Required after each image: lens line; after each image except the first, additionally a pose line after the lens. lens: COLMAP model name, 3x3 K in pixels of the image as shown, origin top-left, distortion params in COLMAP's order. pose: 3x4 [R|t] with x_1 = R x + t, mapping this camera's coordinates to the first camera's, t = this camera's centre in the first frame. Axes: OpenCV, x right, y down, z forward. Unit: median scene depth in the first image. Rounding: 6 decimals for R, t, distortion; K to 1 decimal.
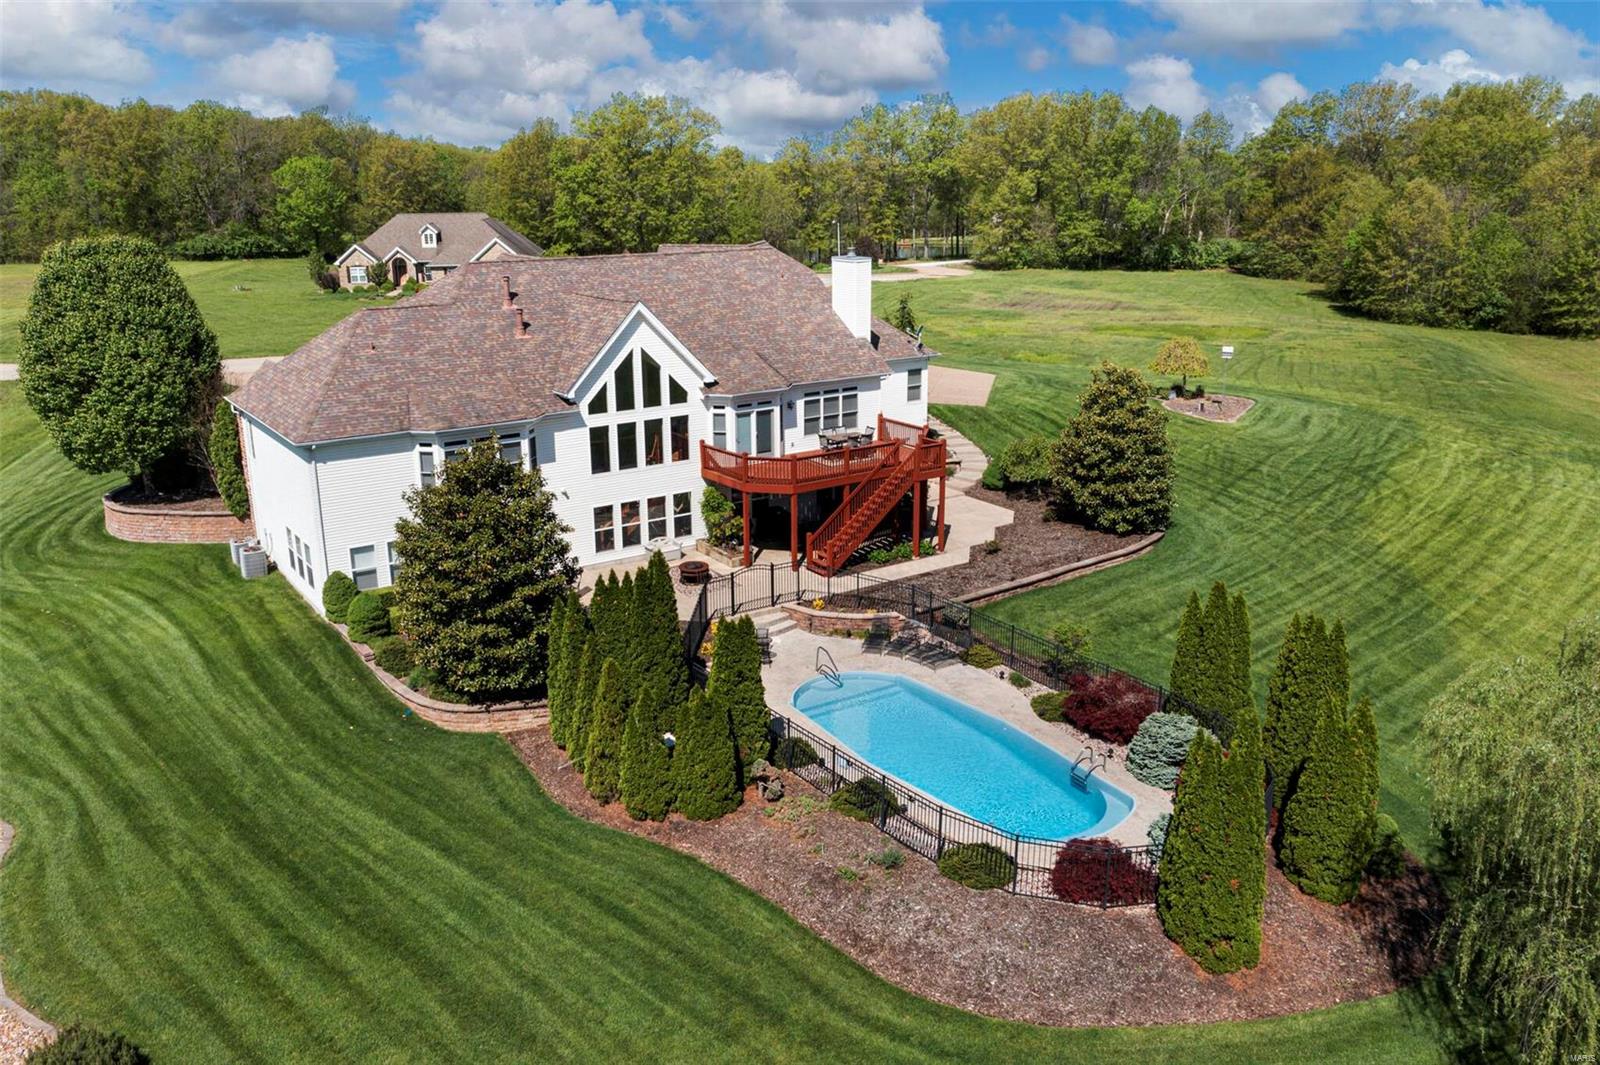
lens RADIAL K [[1270.7, 0, 800.0], [0, 1270.7, 532.5], [0, 0, 1]] dist [-0.008032, 0.012027]
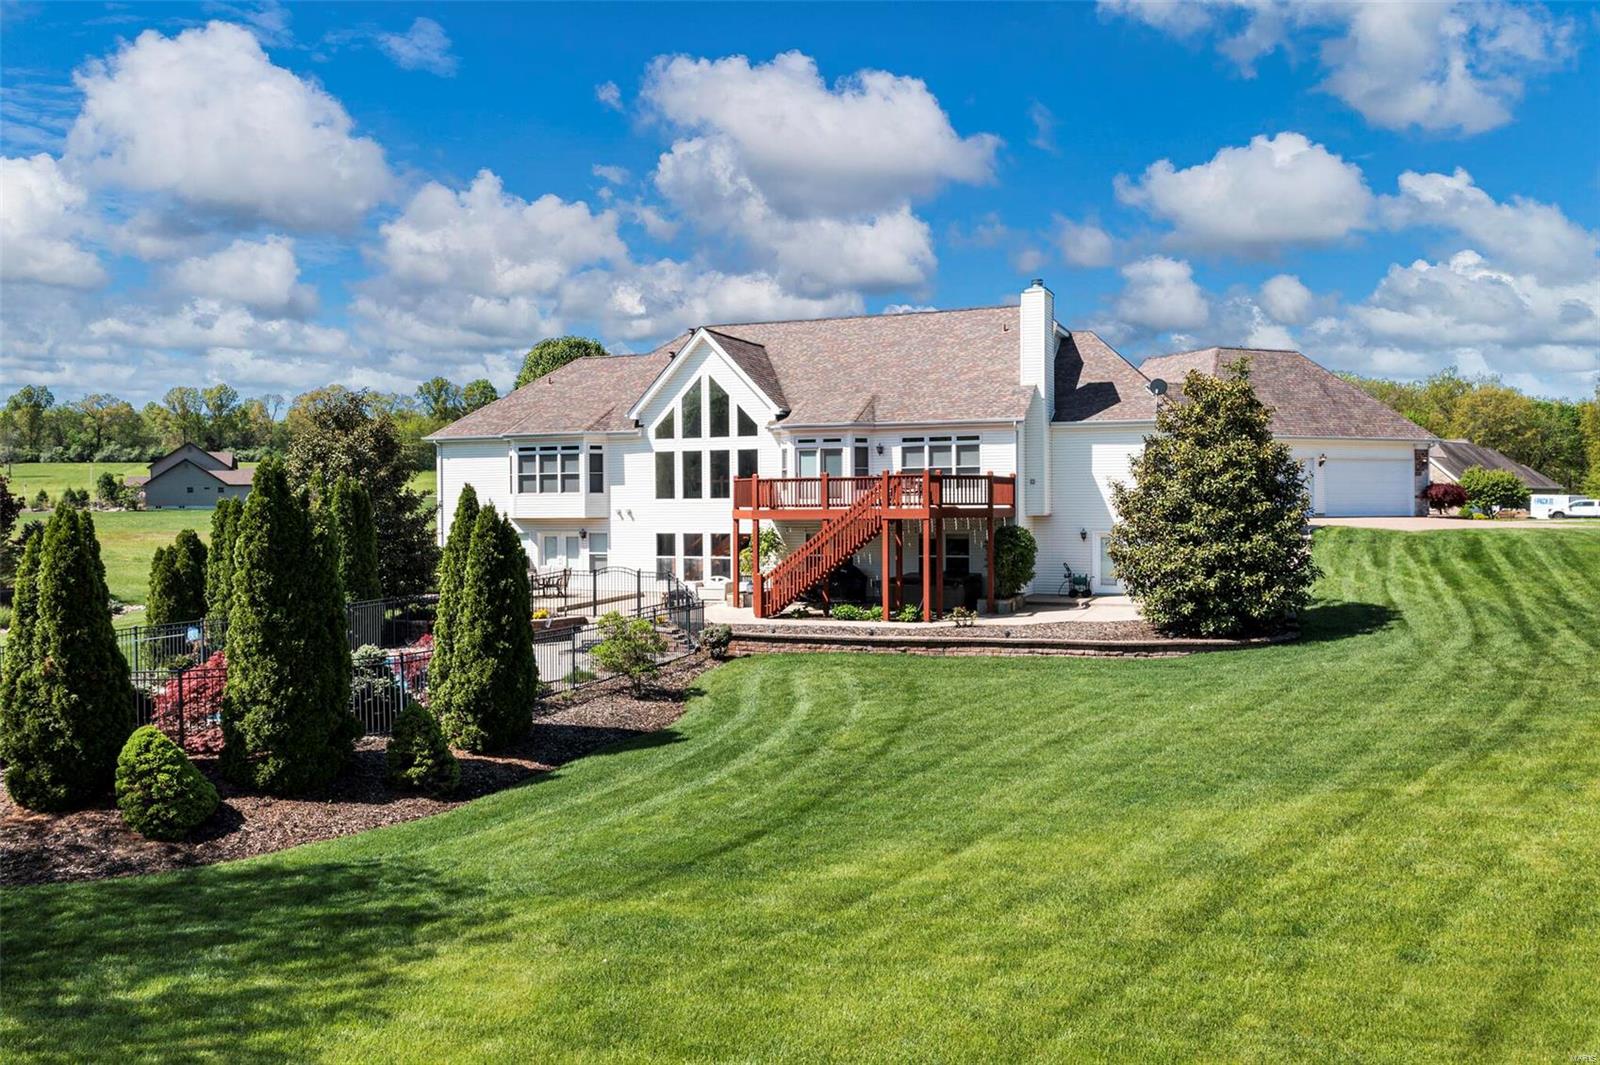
lens RADIAL K [[1274.4, 0, 800.0], [0, 1274.4, 532.5], [0, 0, 1]] dist [-0.012874, 0.008829]
pose [[0.543670, 0.017612, -0.839114, 0.726856], [-0.232838, 0.963702, -0.130631, 0.082655], [0.806355, 0.266398, 0.528037, 0.553726]]
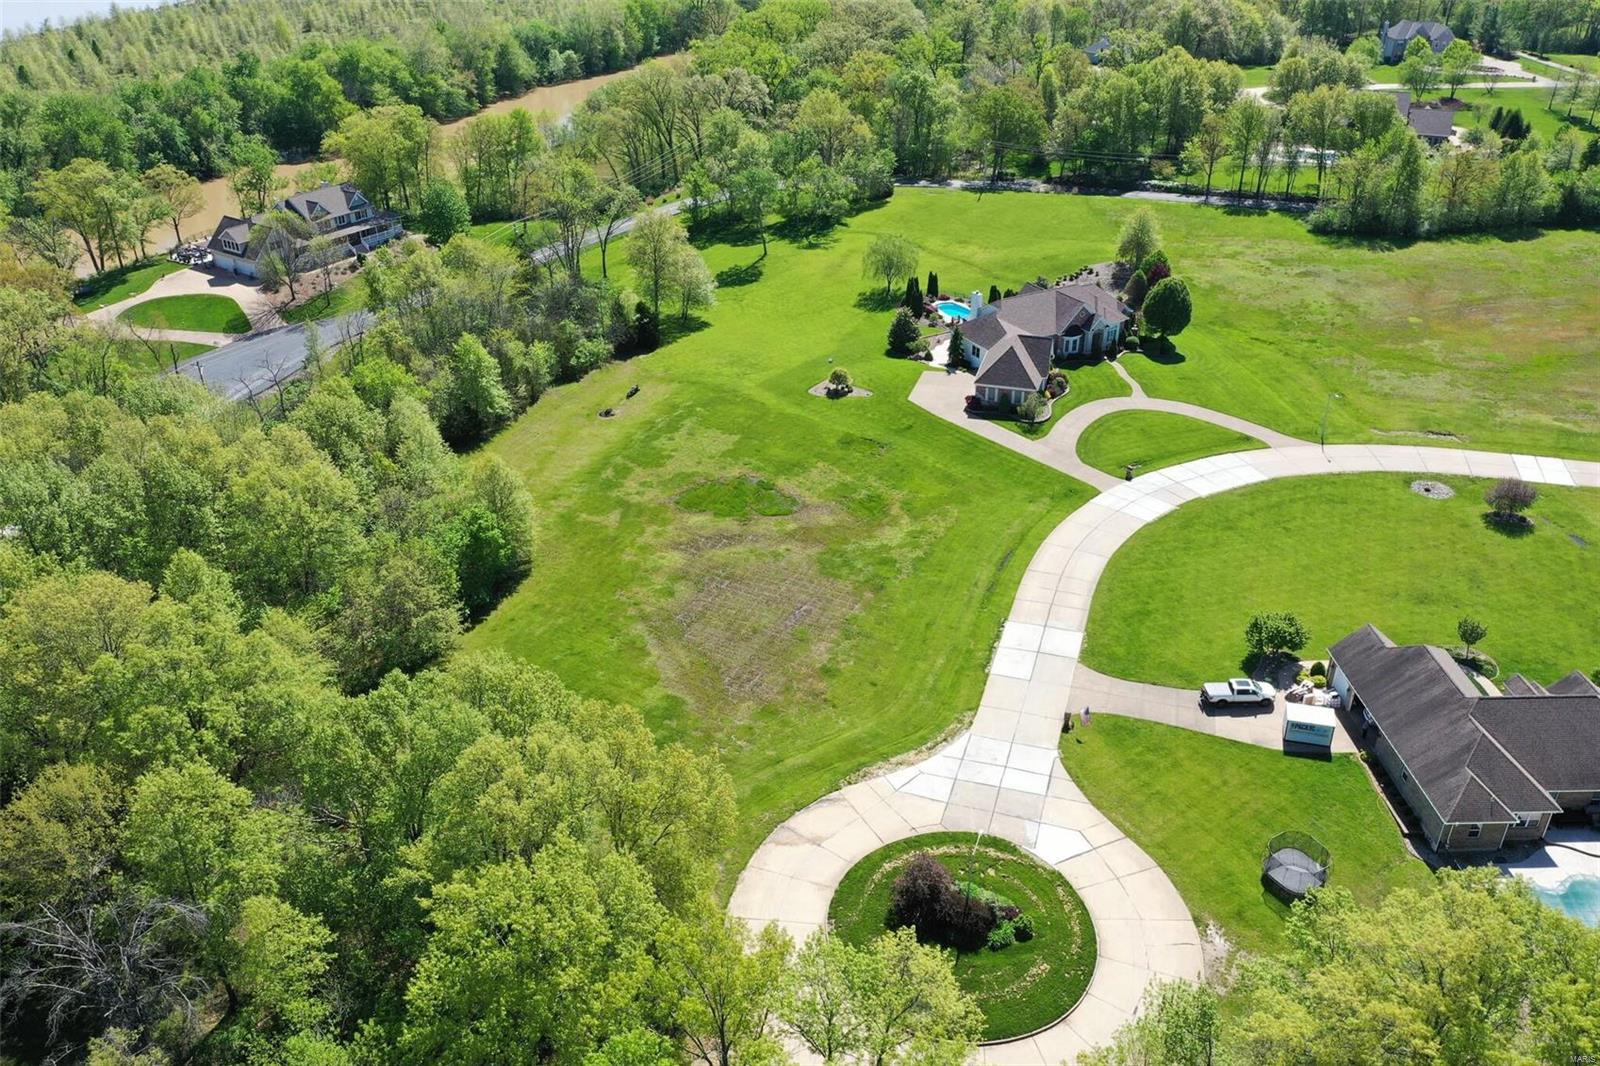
lens RADIAL K [[1272.4, 0, 800.0], [0, 1272.4, 533.0], [0, 0, 1]] dist [0.007555, 0.011138]
pose [[-0.994954, -0.040333, 0.091866, 0.205104], [0.038188, 0.694478, 0.718500, -2.602889], [-0.092778, 0.718382, -0.689434, 4.457585]]
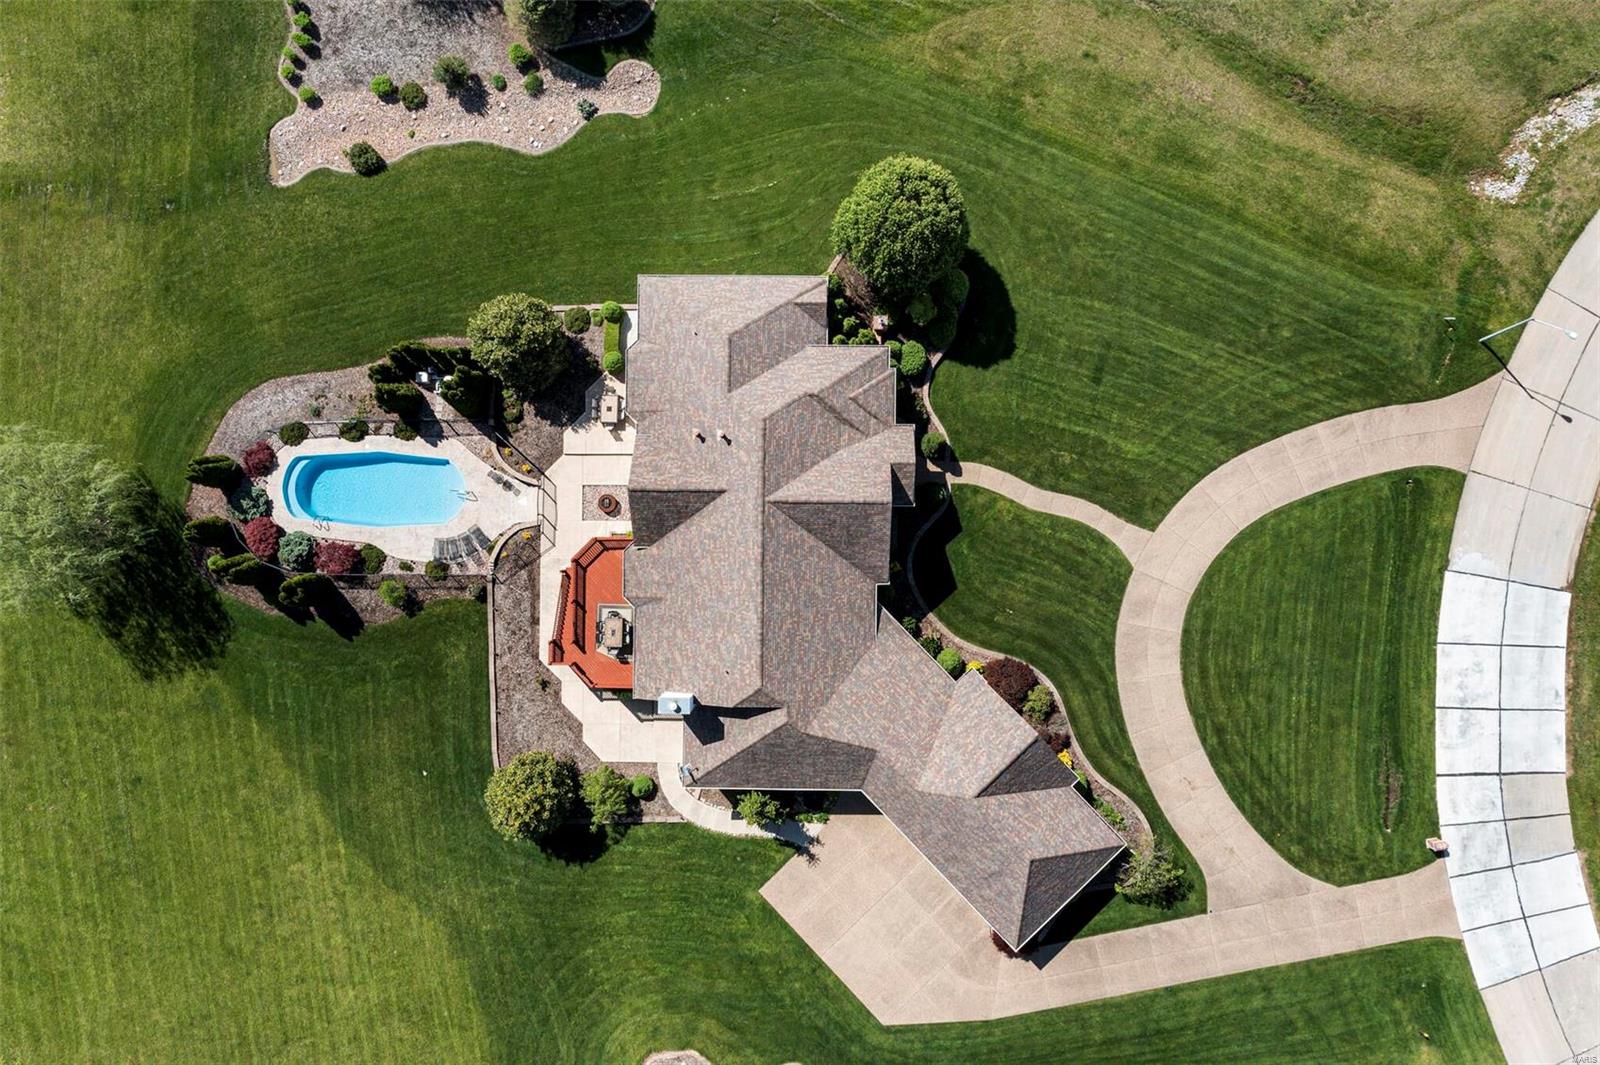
lens RADIAL K [[1272.4, 0, 800.0], [0, 1272.4, 532.5], [0, 0, 1]] dist [0.007555, 0.011138]
pose [[-0.578255, 0.815828, -0.006753, -0.184014], [-0.211881, -0.142176, 0.966898, -1.613227], [0.787863, 0.560545, 0.255073, 0.774808]]
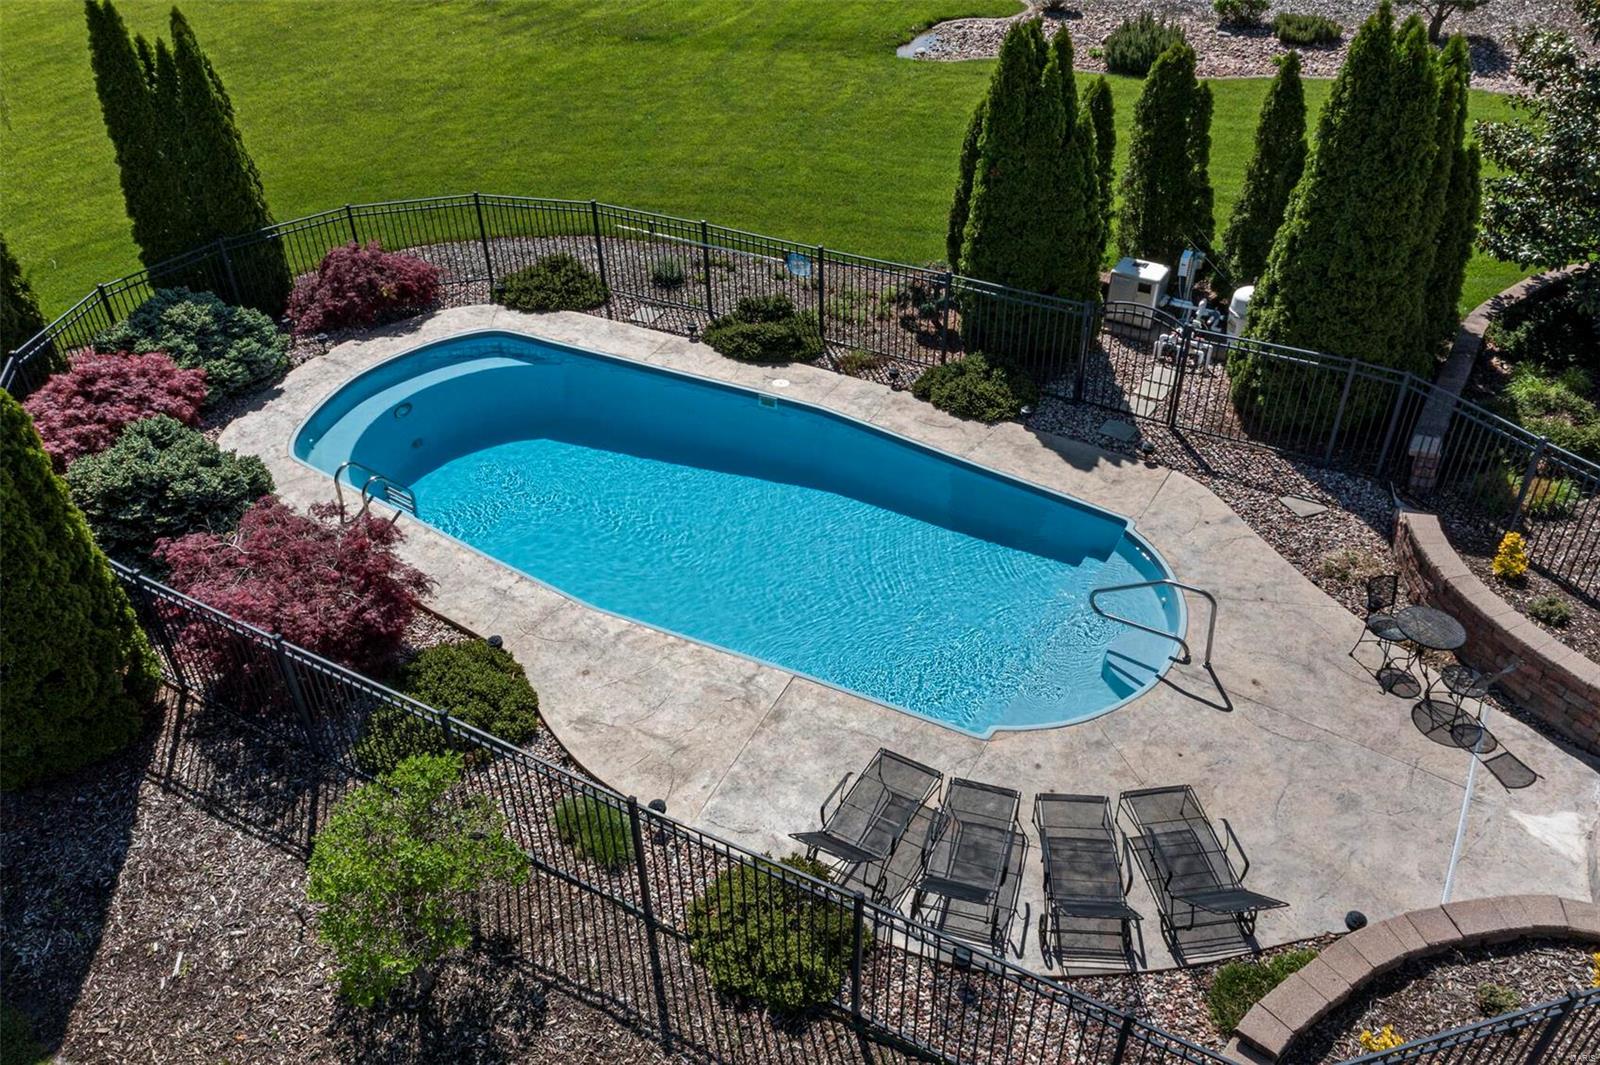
lens RADIAL K [[1270.7, 0, 800.0], [0, 1270.7, 532.5], [0, 0, 1]] dist [-0.008032, 0.012027]
pose [[-0.902744, 0.264865, -0.338970, 0.169740], [-0.110806, 0.618215, 0.778160, -0.123817], [0.415663, 0.740039, -0.528741, 0.916806]]
